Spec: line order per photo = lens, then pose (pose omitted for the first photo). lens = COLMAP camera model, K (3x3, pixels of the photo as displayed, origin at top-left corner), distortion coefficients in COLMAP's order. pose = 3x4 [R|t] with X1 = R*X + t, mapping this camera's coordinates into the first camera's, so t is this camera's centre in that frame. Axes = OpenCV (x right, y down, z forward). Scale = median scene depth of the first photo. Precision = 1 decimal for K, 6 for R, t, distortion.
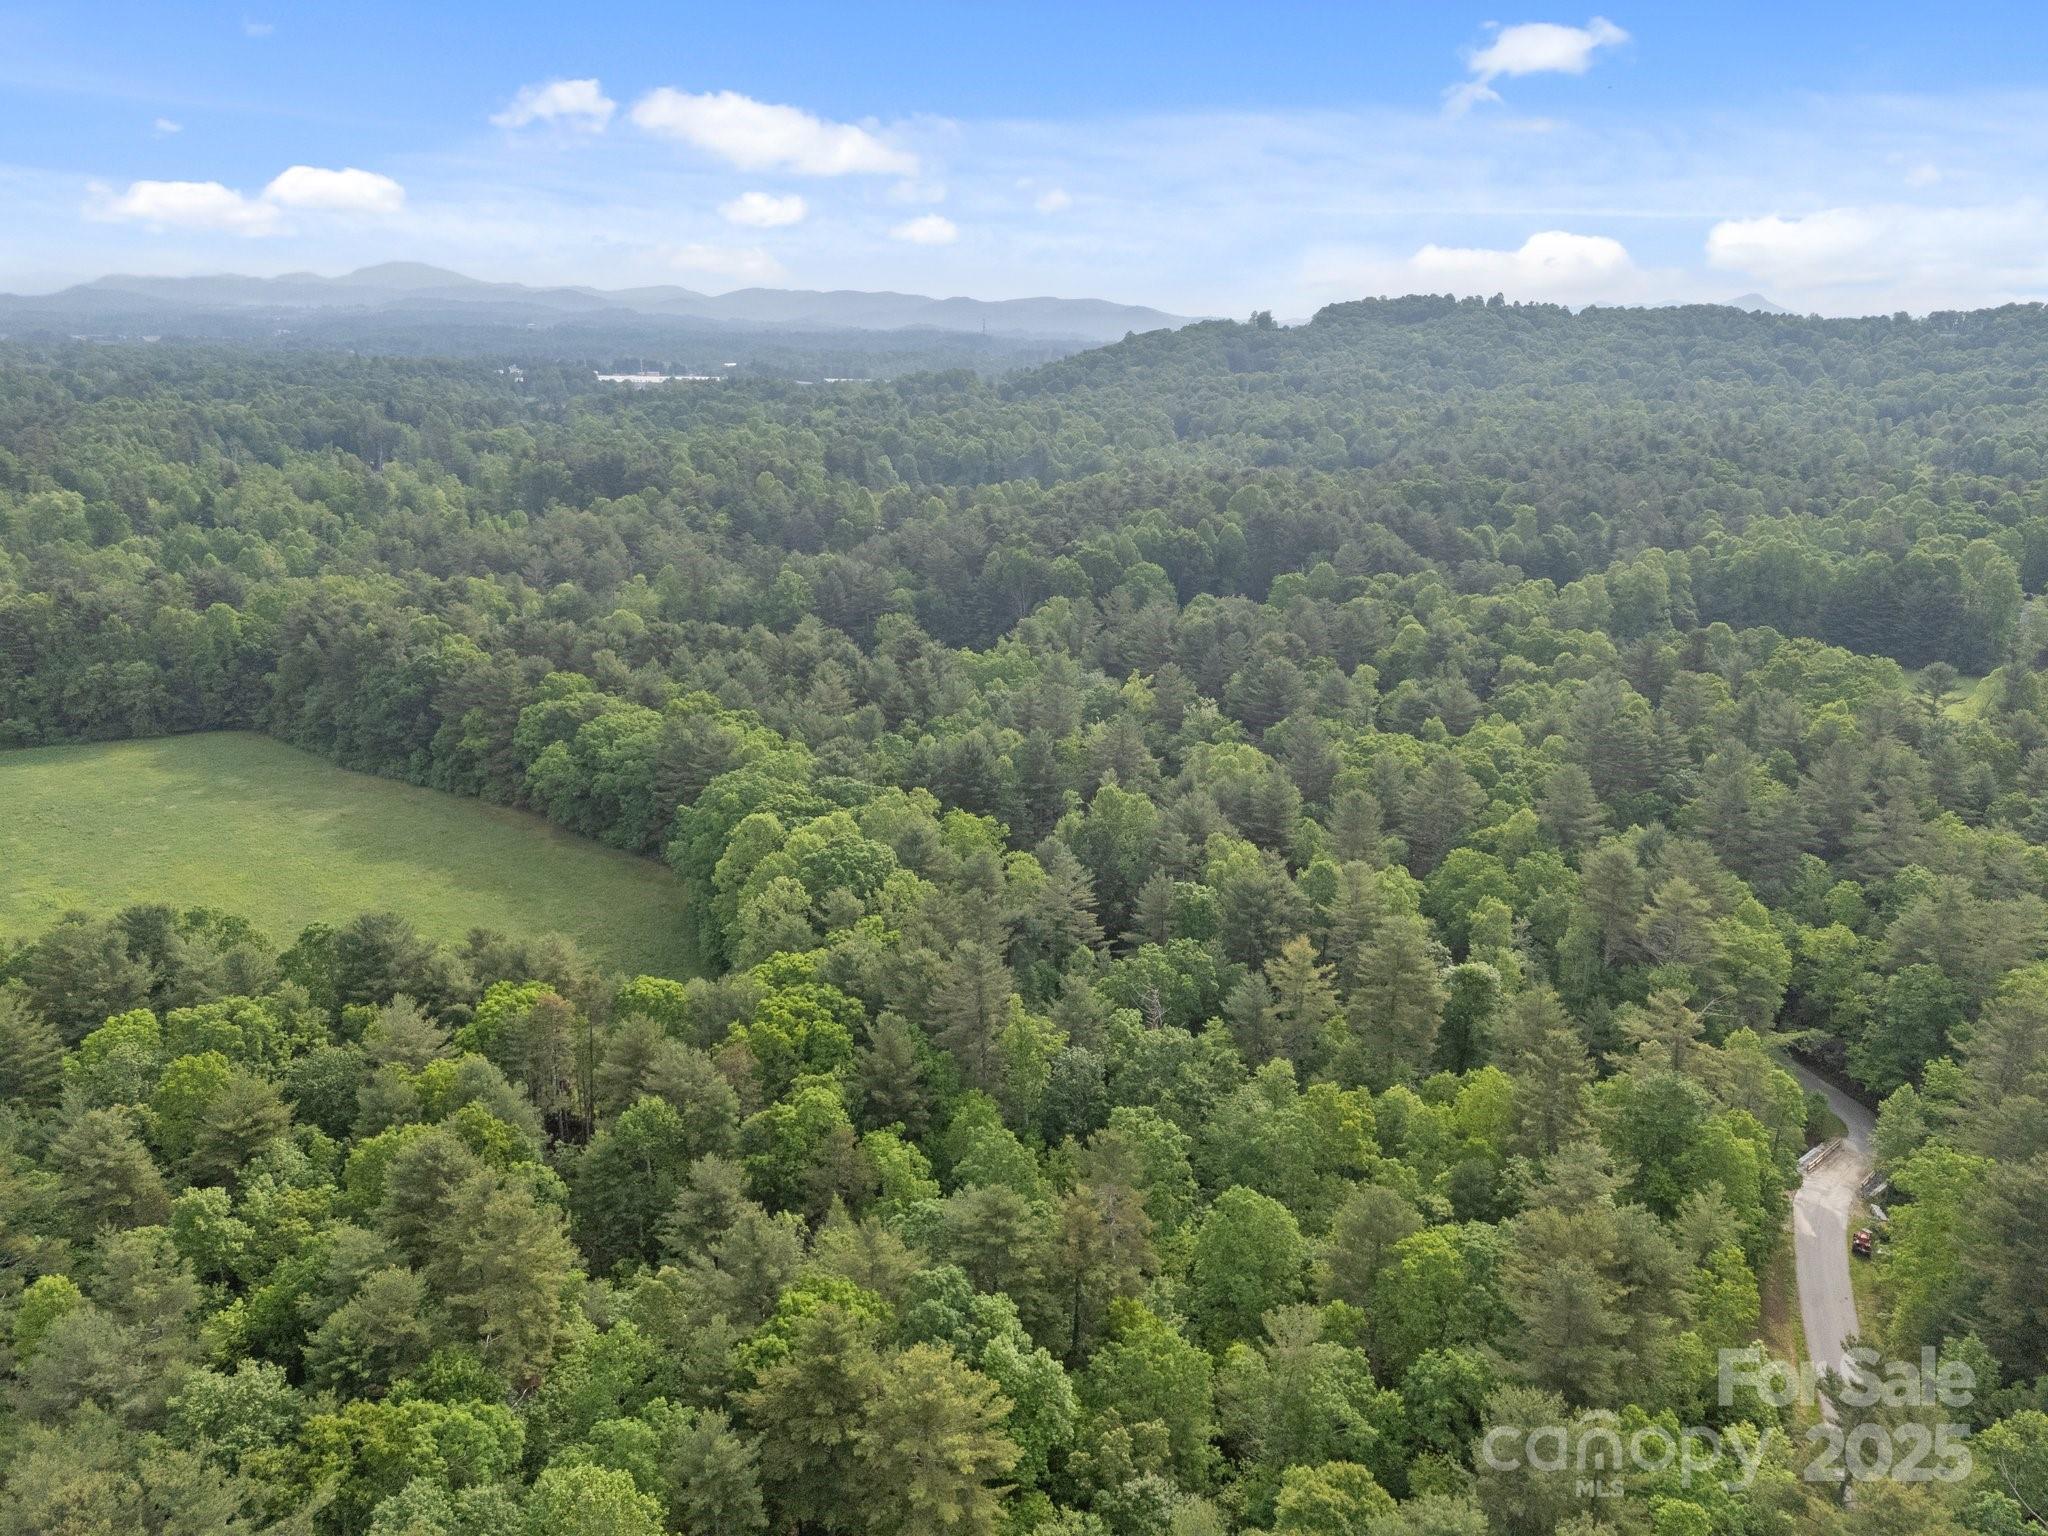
lens RADIAL K [[1556.4, 0, 1038.3], [0, 1556.4, 760.5], [0, 0, 1]] dist [0.072828, -0.072094]
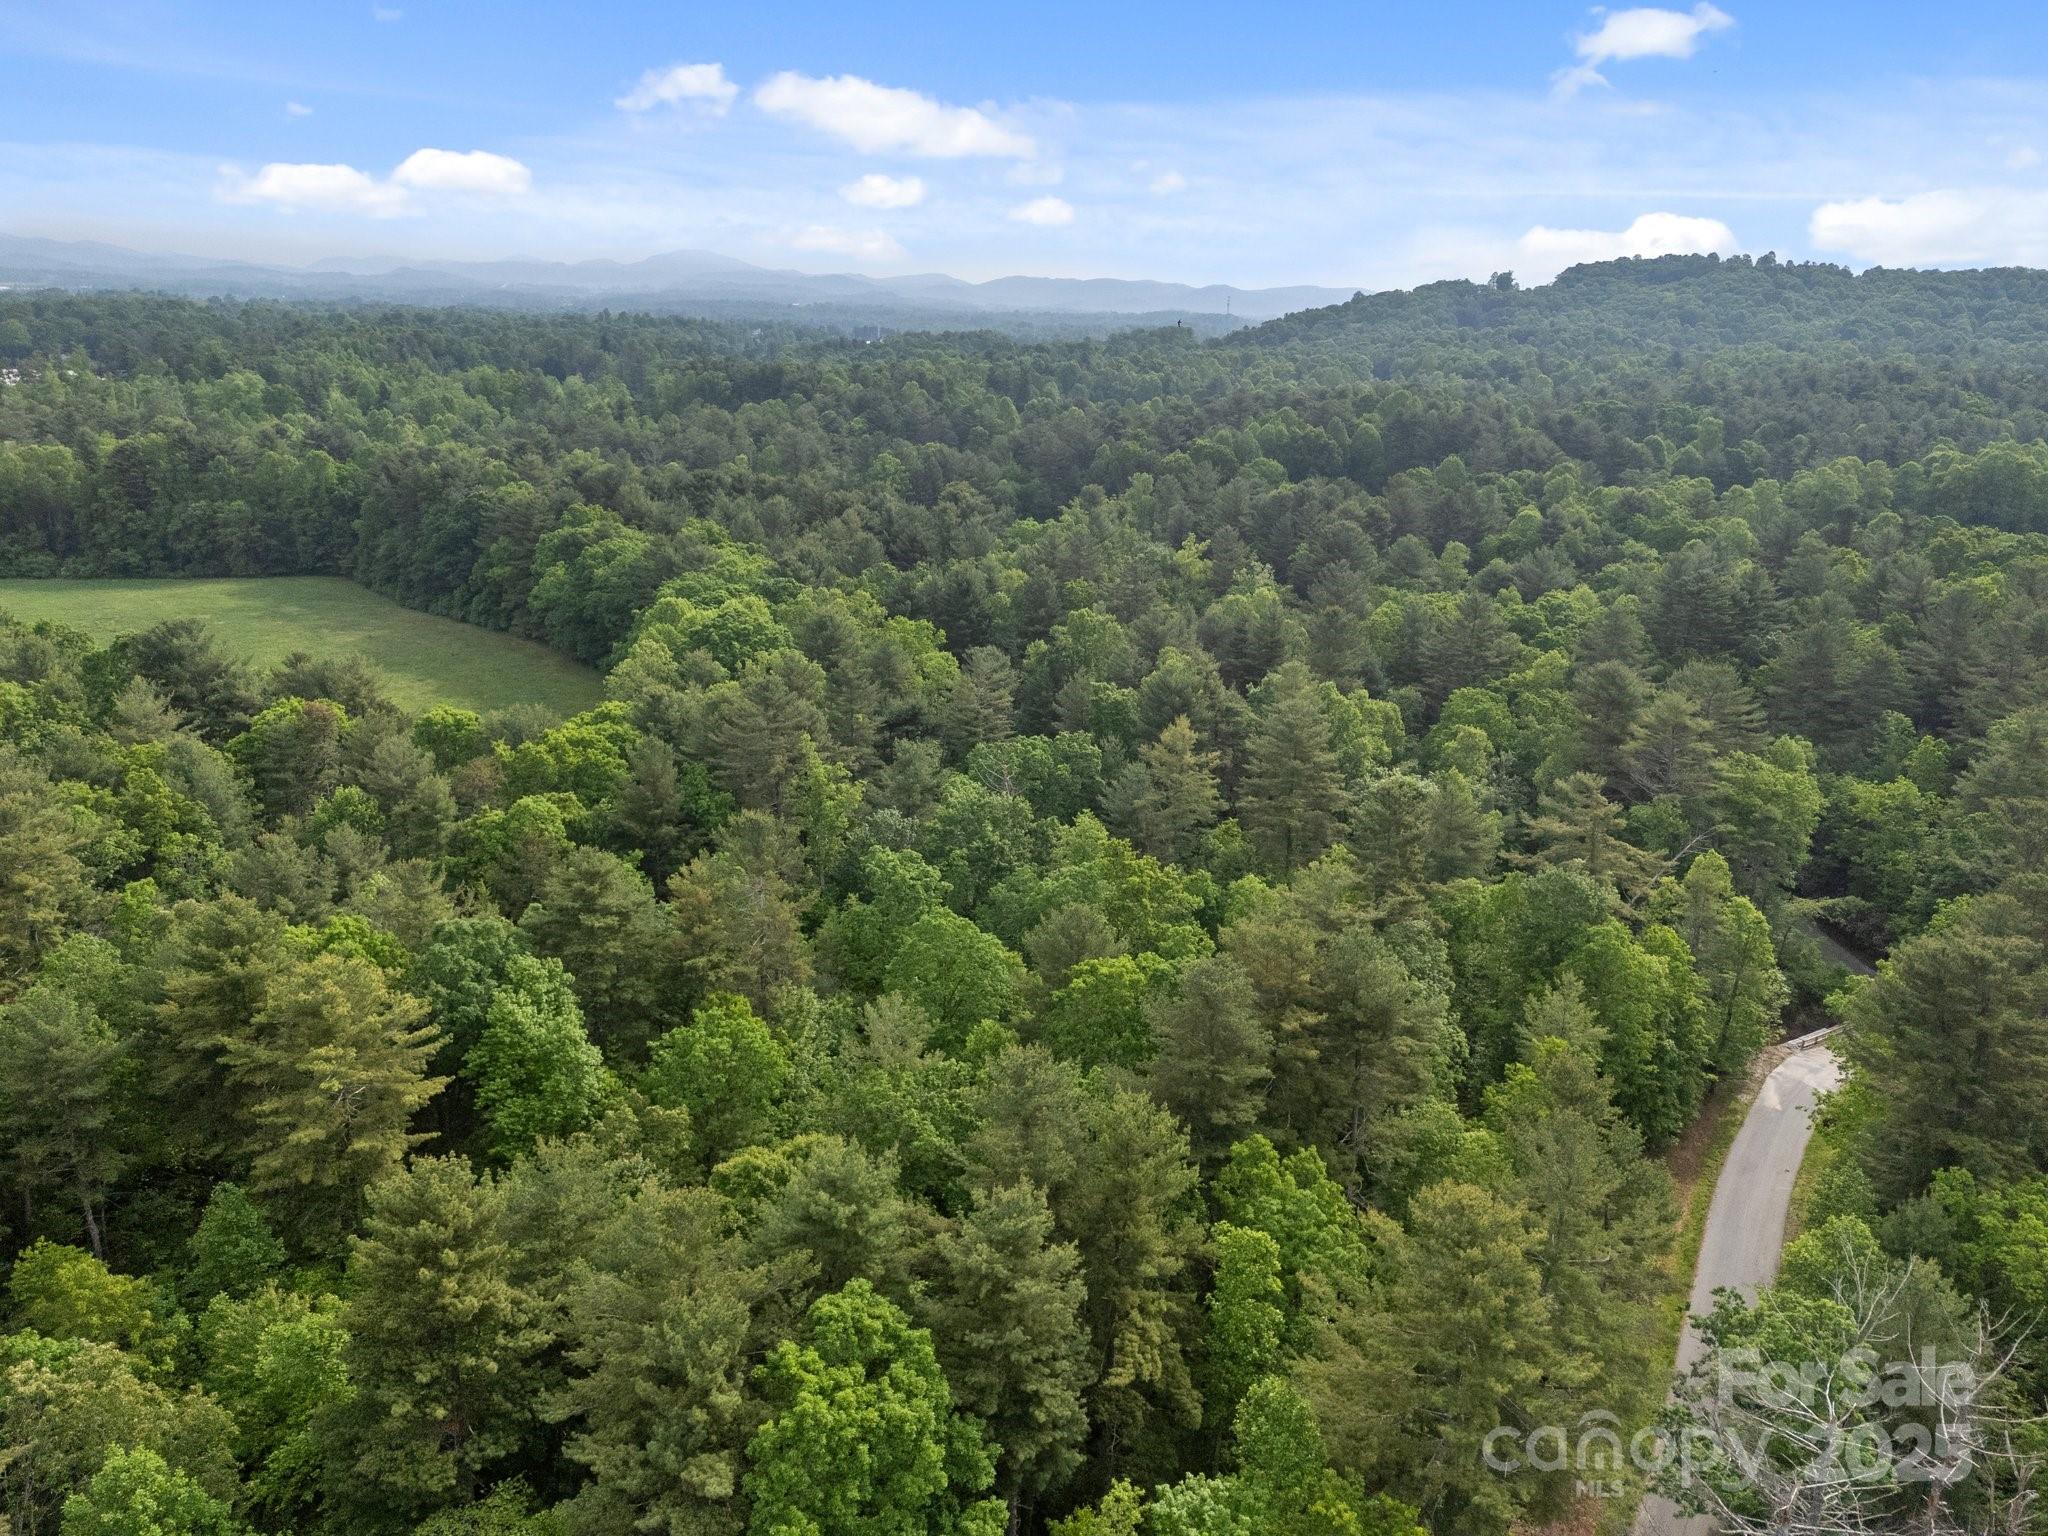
lens RADIAL K [[1556.4, 0, 1038.3], [0, 1556.4, 760.5], [0, 0, 1]] dist [0.072828, -0.072094]
pose [[0.985162, 0.060710, -0.160534, 0.116487], [-0.061242, 0.998122, 0.001631, 0.071187], [0.160331, 0.008225, 0.987029, 0.071632]]
